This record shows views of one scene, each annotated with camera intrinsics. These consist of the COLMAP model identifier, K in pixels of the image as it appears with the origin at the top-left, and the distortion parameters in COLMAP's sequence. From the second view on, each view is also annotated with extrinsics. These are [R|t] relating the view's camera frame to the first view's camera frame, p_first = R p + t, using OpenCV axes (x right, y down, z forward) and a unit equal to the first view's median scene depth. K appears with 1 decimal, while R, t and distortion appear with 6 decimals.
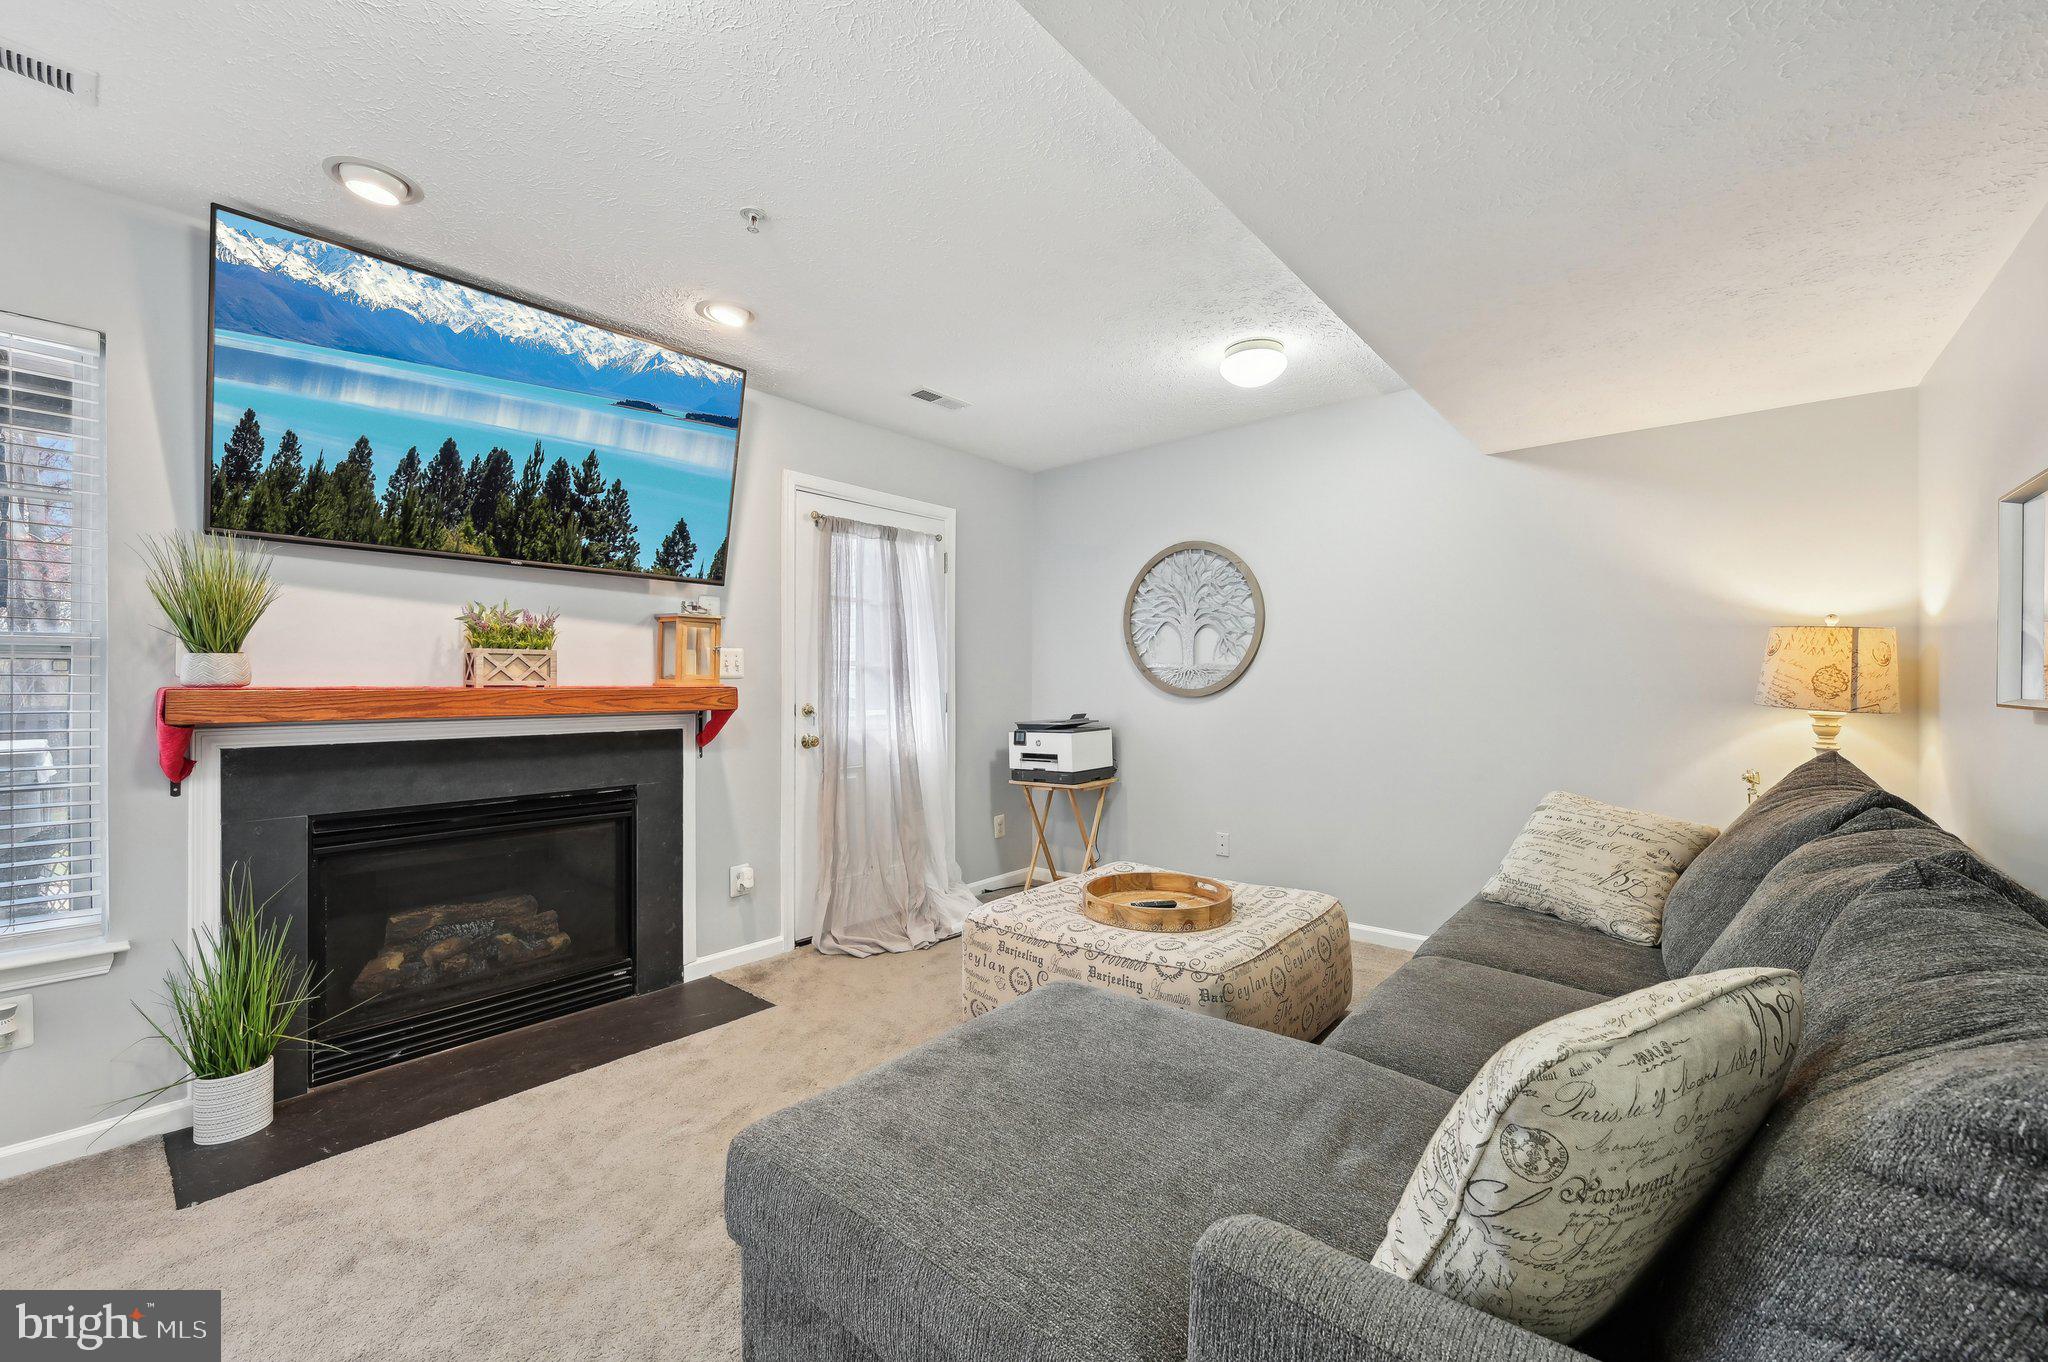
lens RADIAL K [[802.5, 0, 1019.3], [0, 802.5, 680.6], [0, 0, 1]] dist [-0.002435, 0.000234]
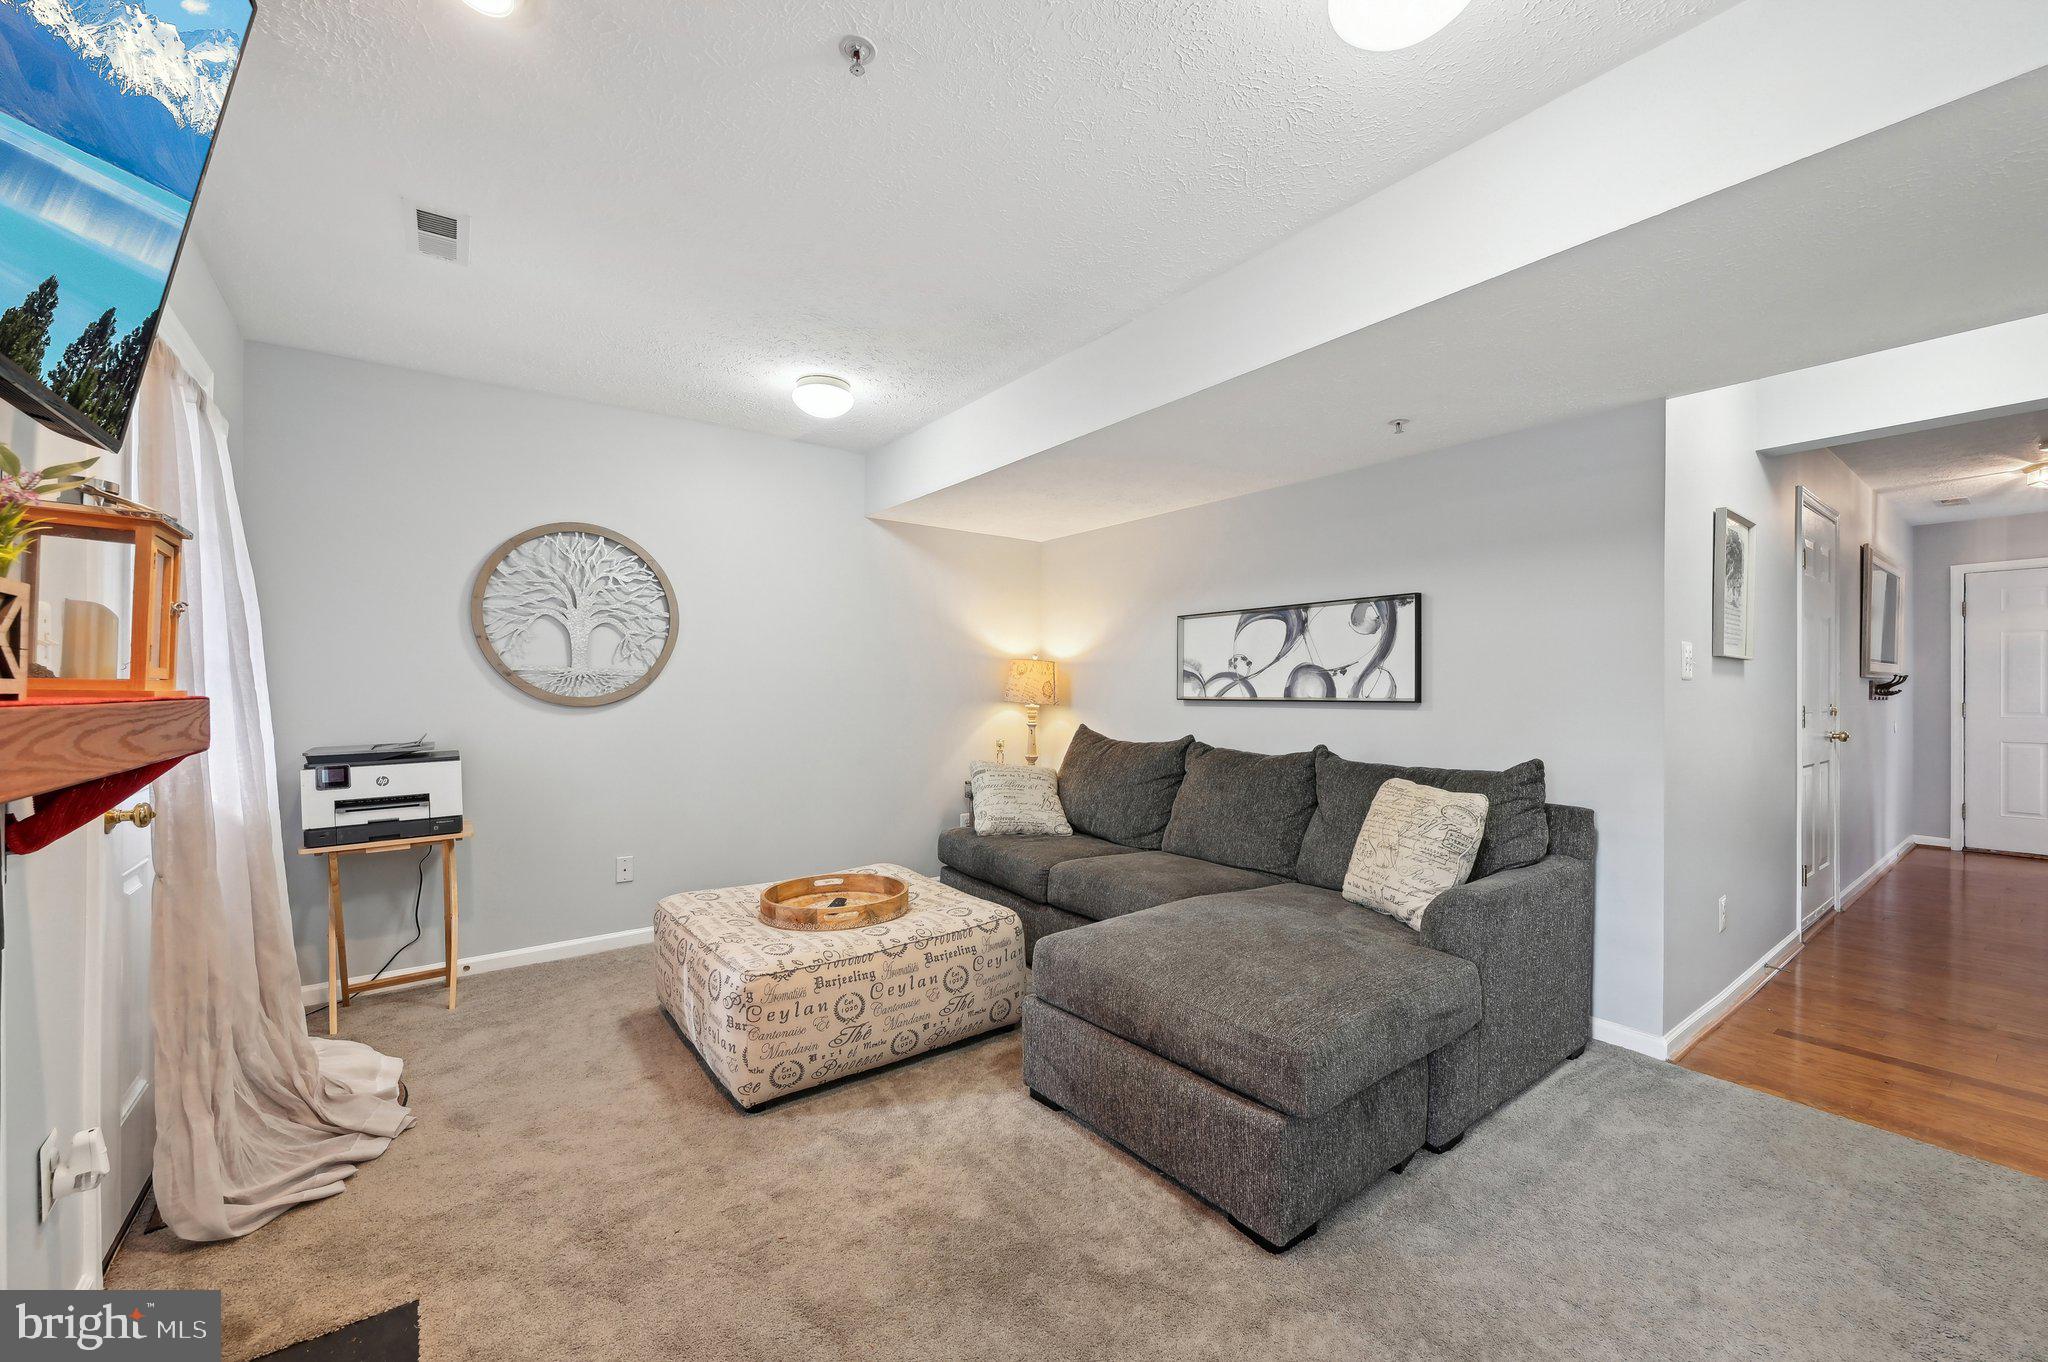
lens RADIAL K [[802.5, 0, 1028.0], [0, 802.5, 691.5], [0, 0, 1]] dist [-0.002435, 0.000234]
pose [[0.223972, -0.001365, 0.974595, -0.961074], [-0.003013, 0.999993, 0.002093, 0.002792], [-0.974591, -0.003405, 0.223966, 0.651480]]
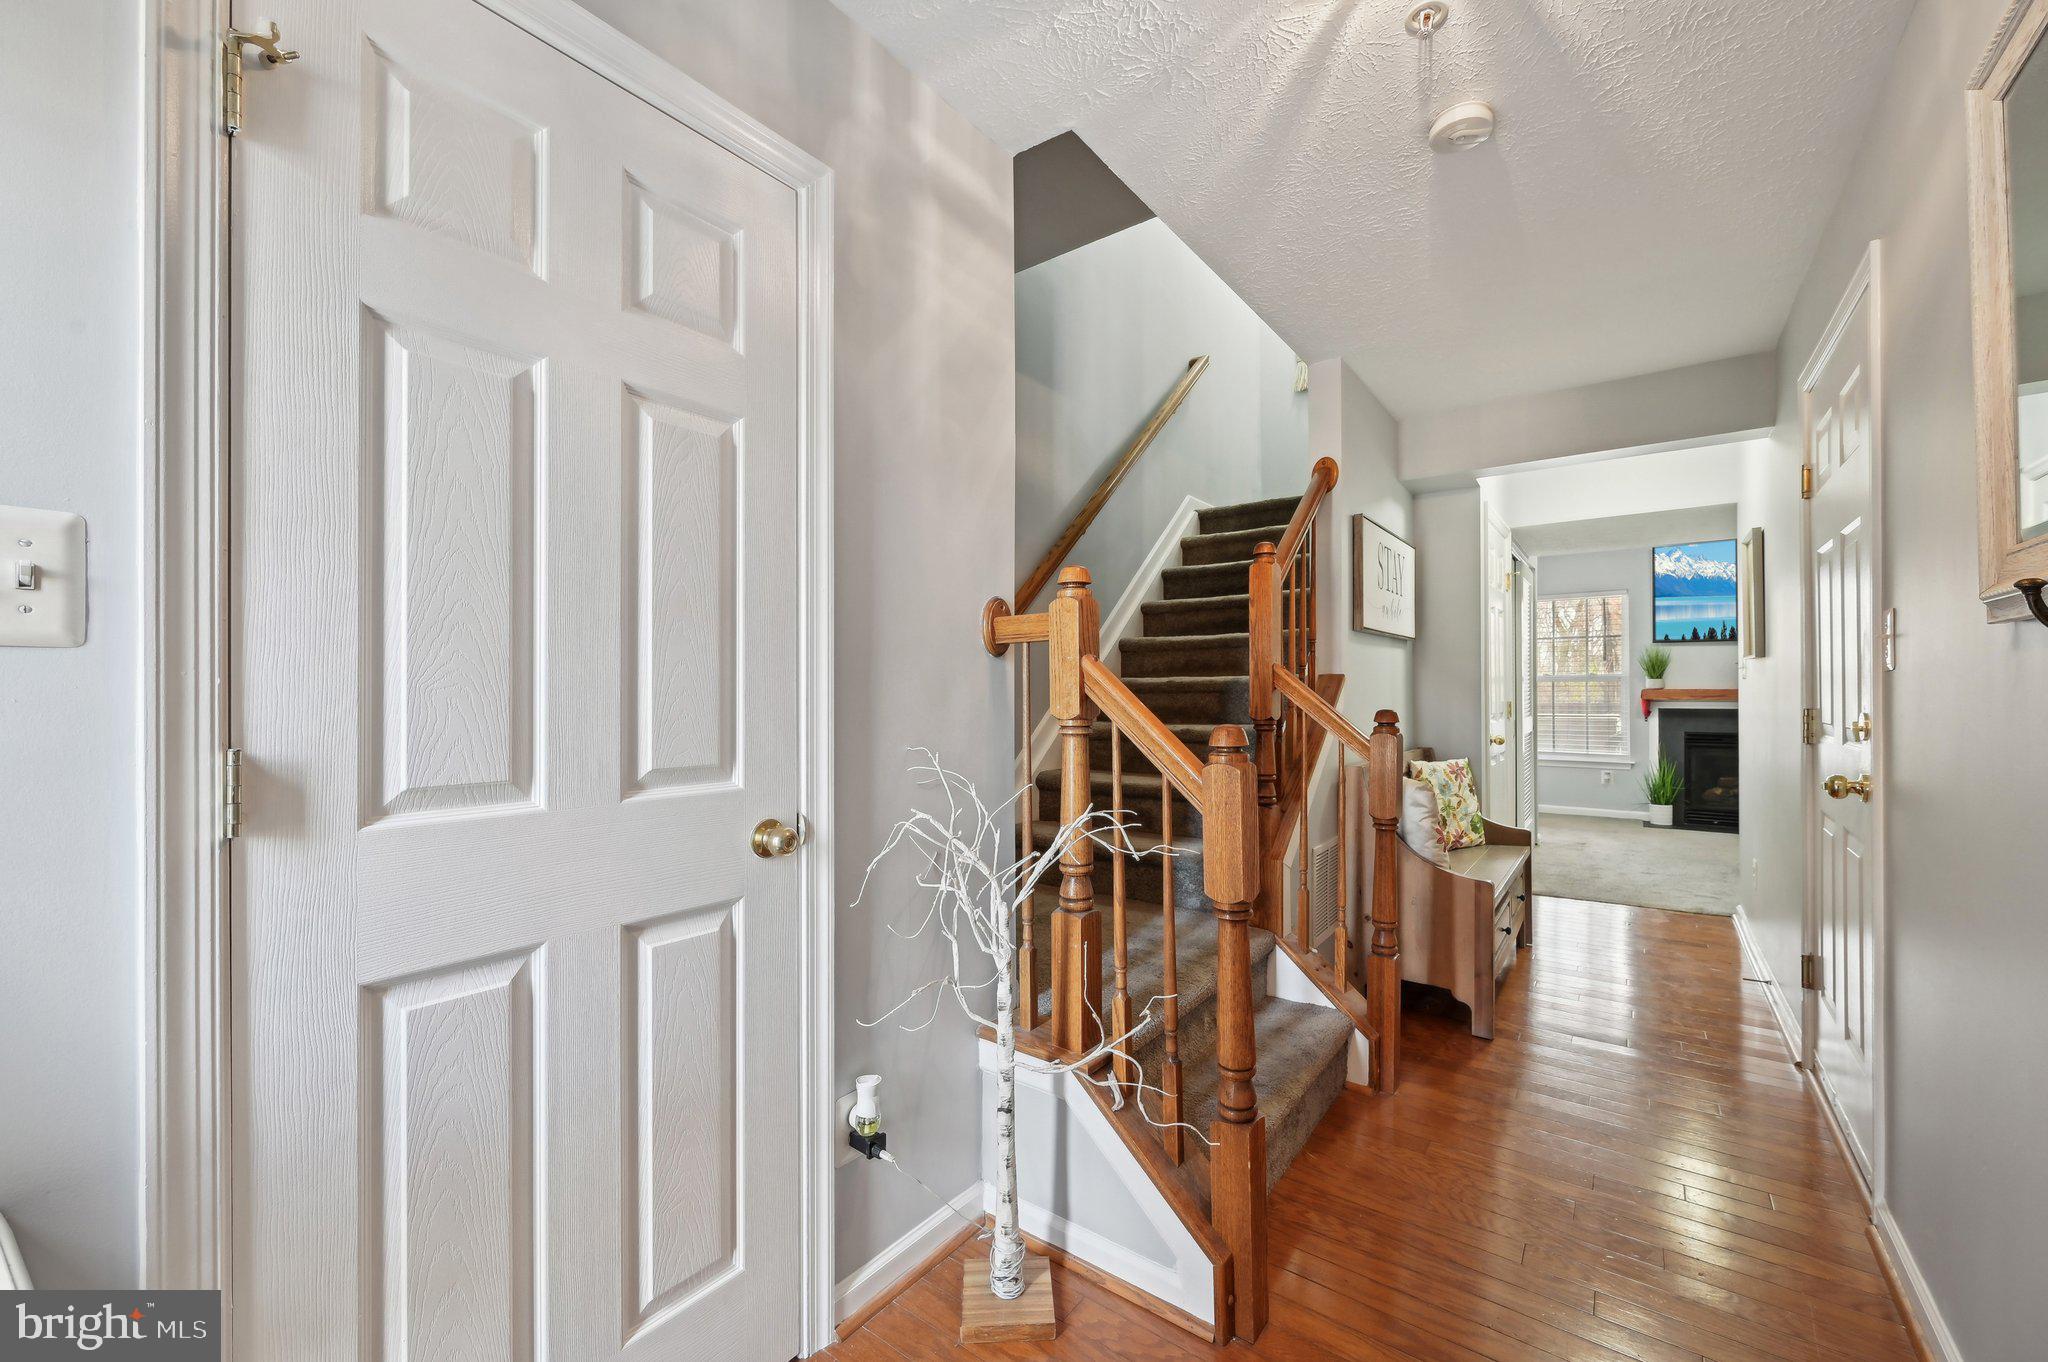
lens RADIAL K [[802.5, 0, 1029.6], [0, 802.5, 676.5], [0, 0, 1]] dist [-0.002435, 0.000234]
pose [[0.042303, -0.002803, -0.999101, 1.211866], [0.003469, 0.999990, -0.002659, -0.024399], [0.999099, -0.003353, 0.042312, -0.954400]]
